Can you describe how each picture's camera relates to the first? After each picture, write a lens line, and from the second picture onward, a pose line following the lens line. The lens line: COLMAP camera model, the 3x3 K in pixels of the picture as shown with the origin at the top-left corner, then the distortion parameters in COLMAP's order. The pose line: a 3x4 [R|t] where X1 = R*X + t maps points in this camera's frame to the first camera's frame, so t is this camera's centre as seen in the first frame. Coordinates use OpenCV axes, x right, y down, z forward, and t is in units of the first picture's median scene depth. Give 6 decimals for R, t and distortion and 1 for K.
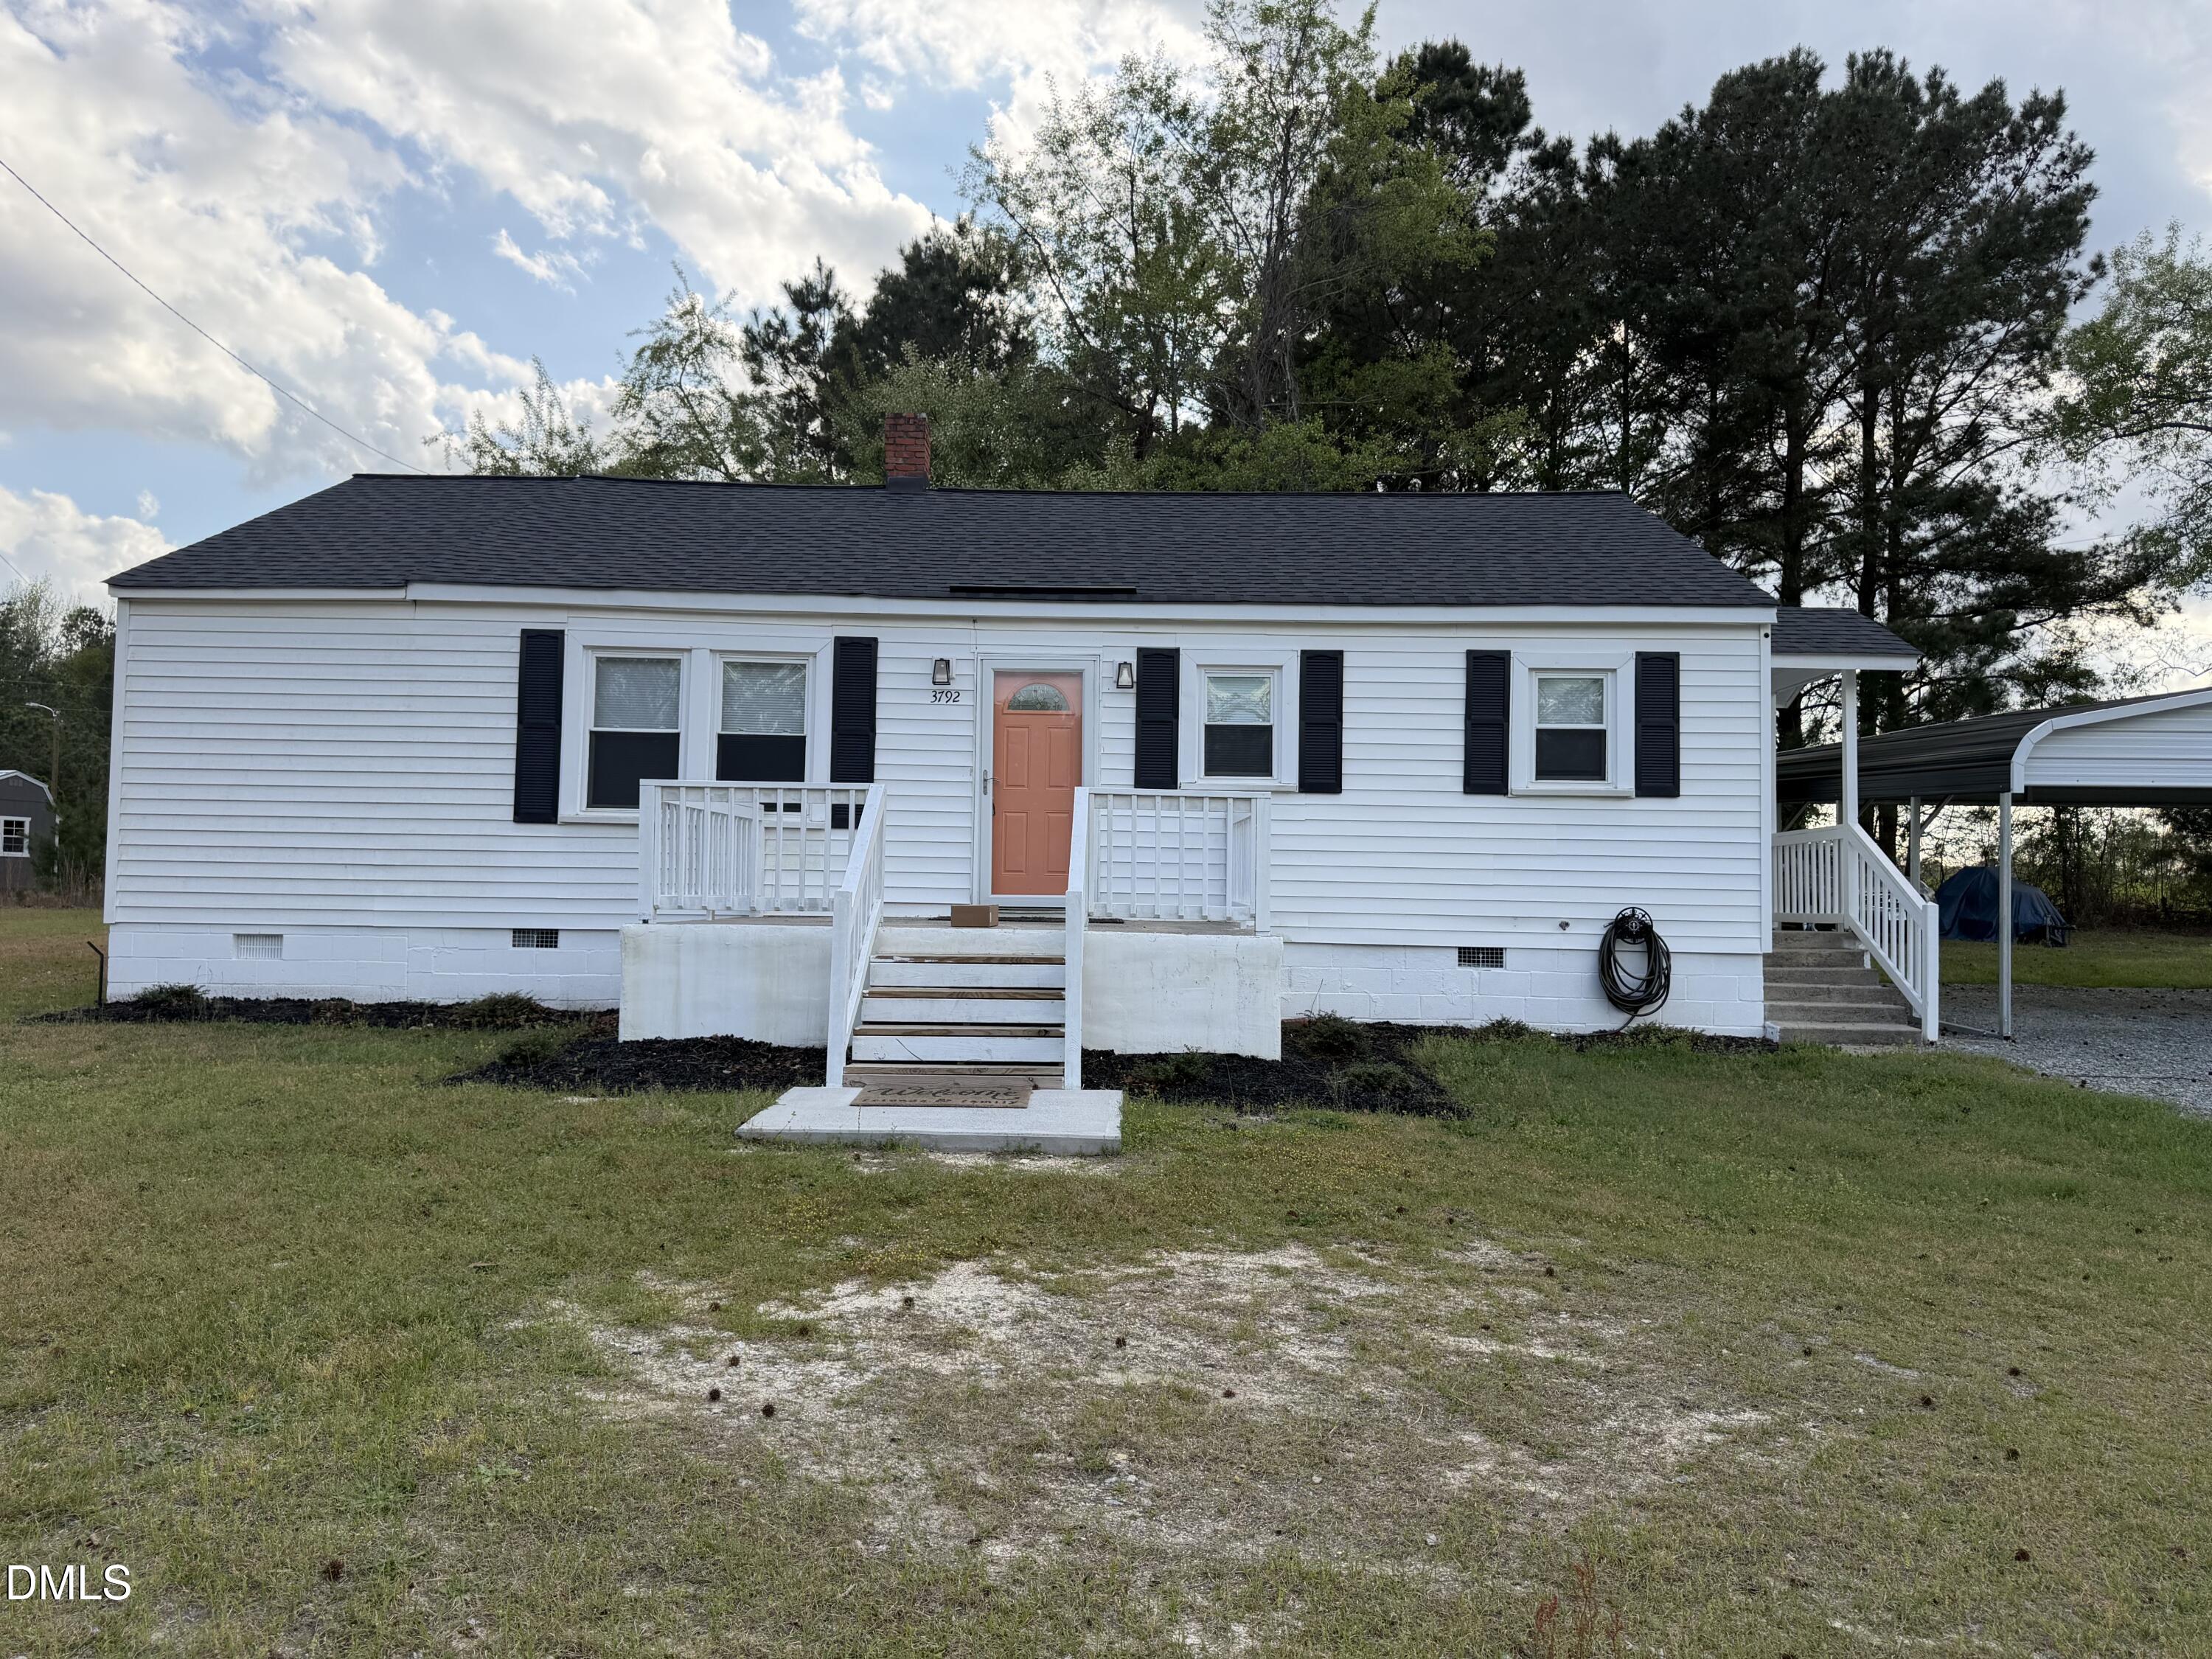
lens RADIAL K [[1580.7, 0, 1124.5], [0, 1580.7, 839.7], [0, 0, 1]] dist [0.036386, -0.036406]
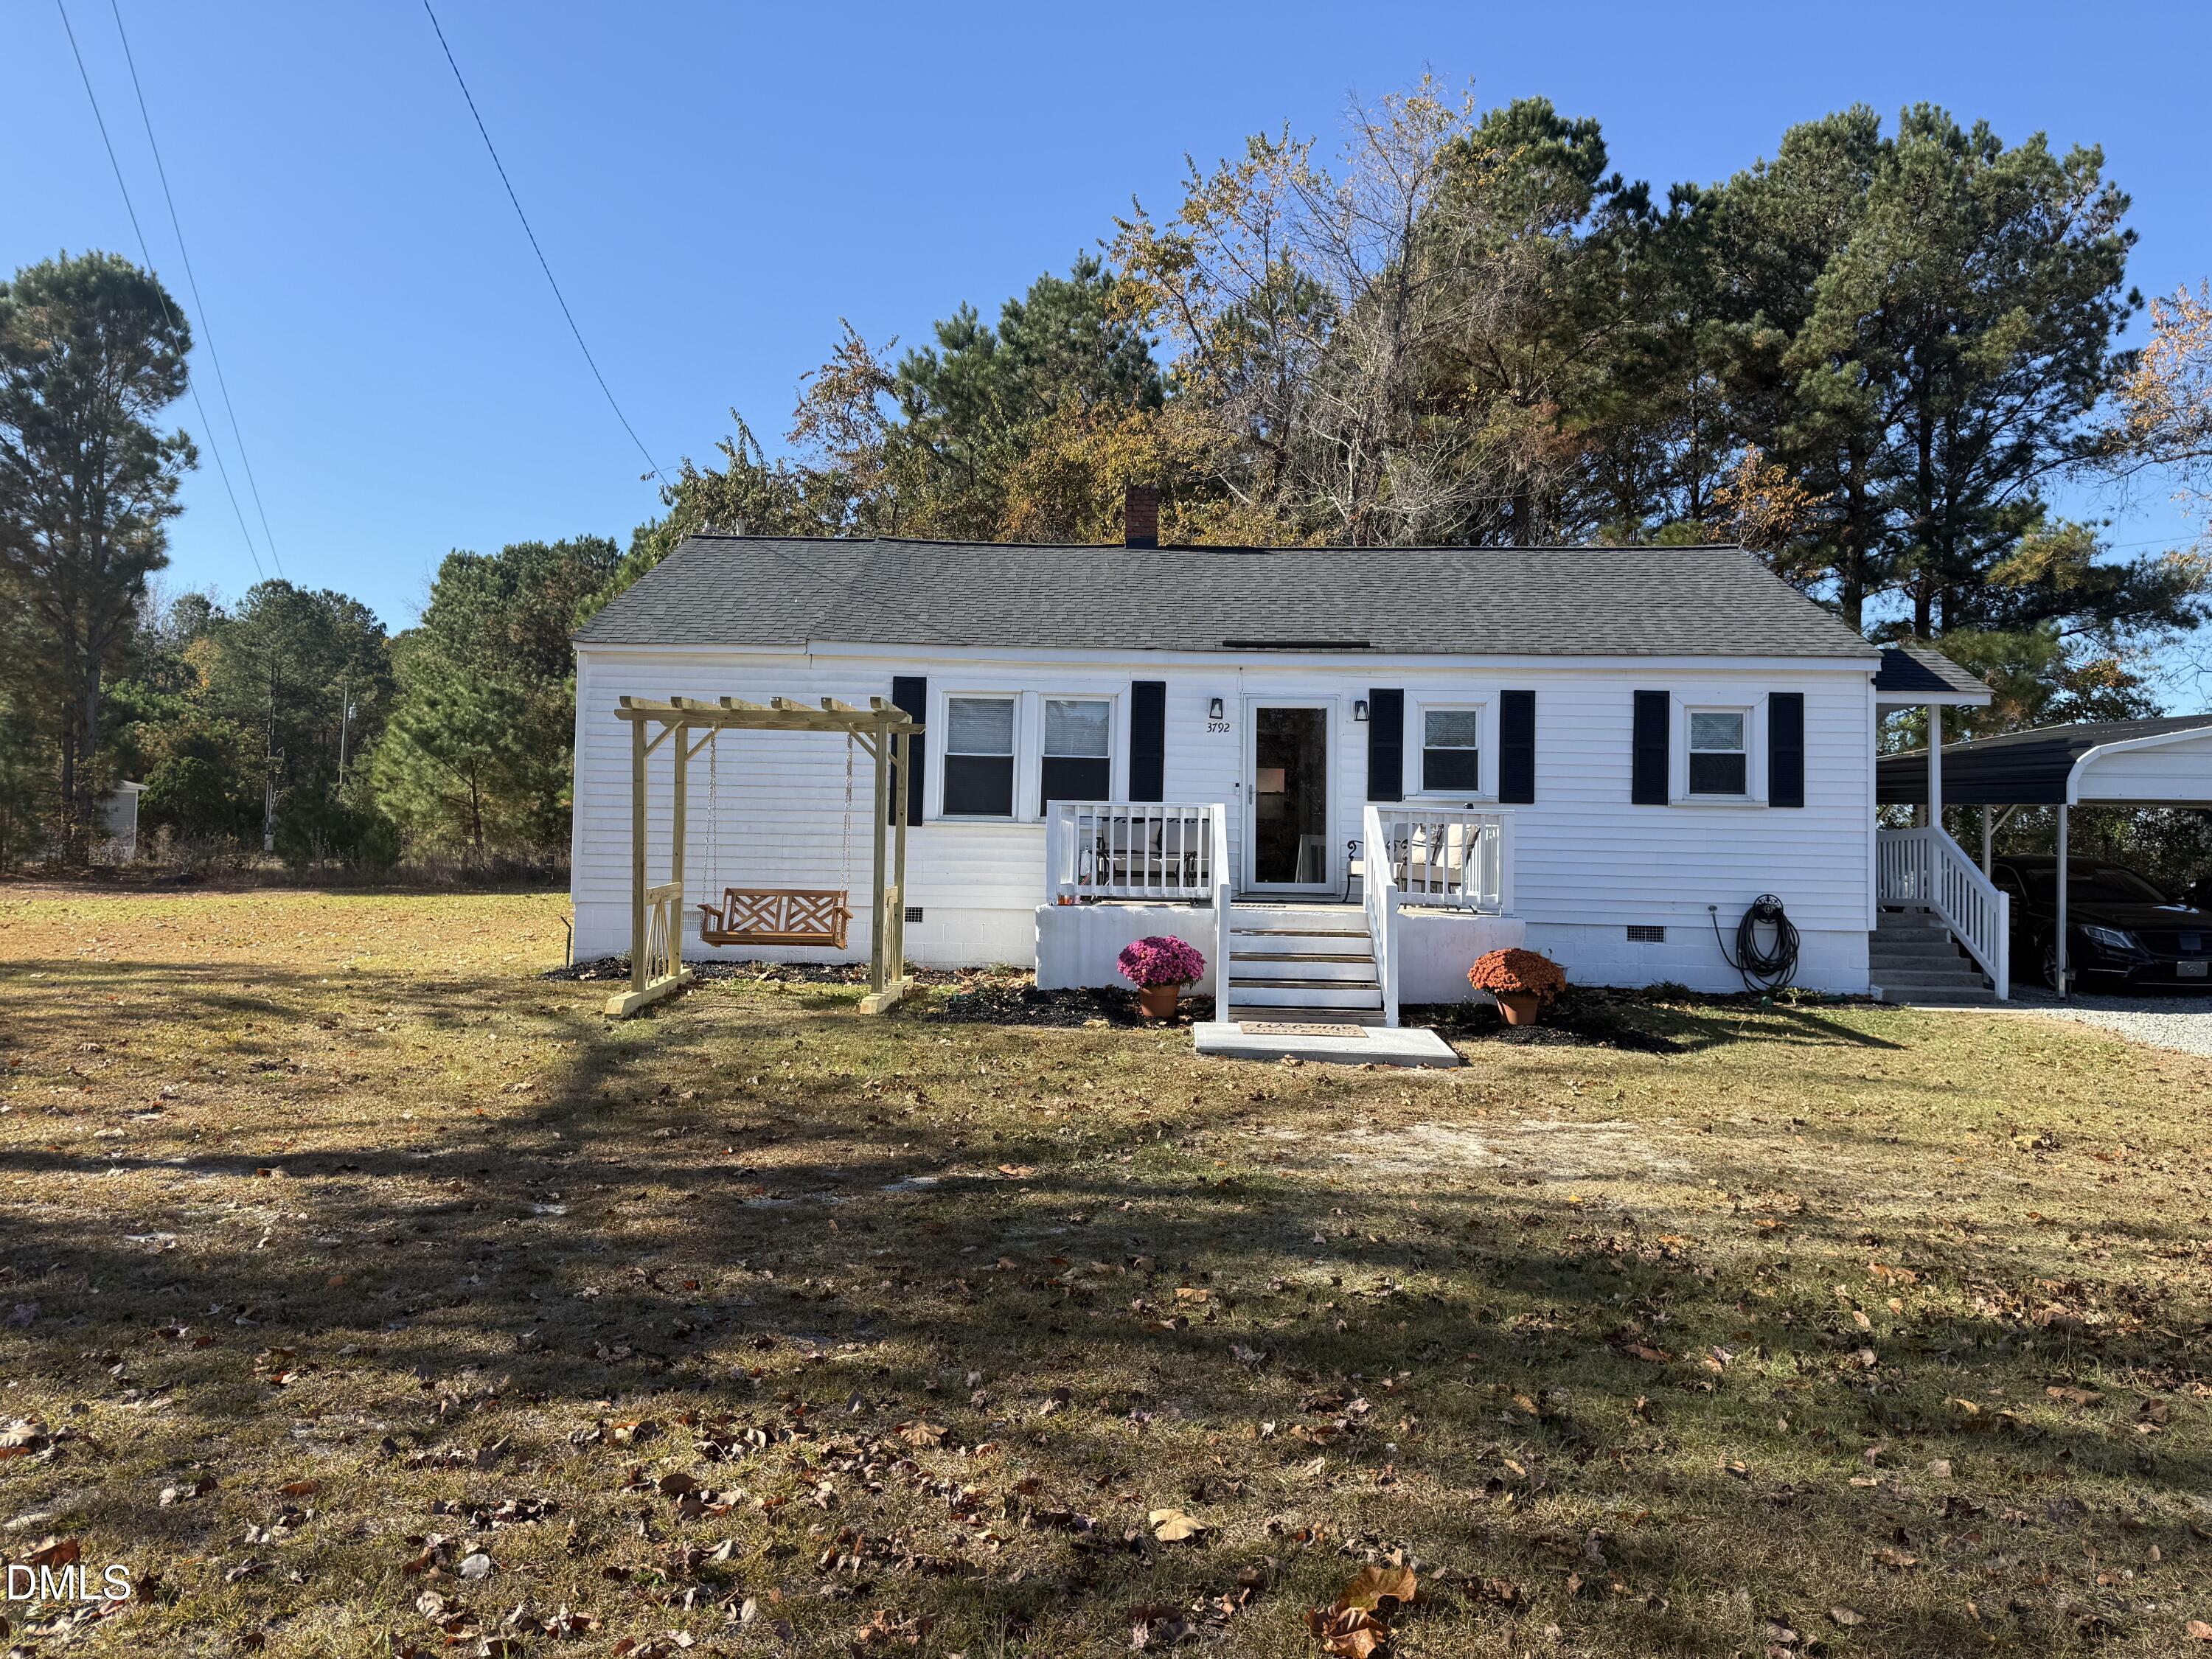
lens RADIAL K [[1578.1, 0, 1095.3], [0, 1578.1, 813.2], [0, 0, 1]] dist [0.003265, -0.012765]
pose [[0.999329, 0.000234, -0.036628, -0.156704], [-0.000200, 1.000000, 0.000949, -0.021001], [0.036628, -0.000941, 0.999329, -0.261237]]
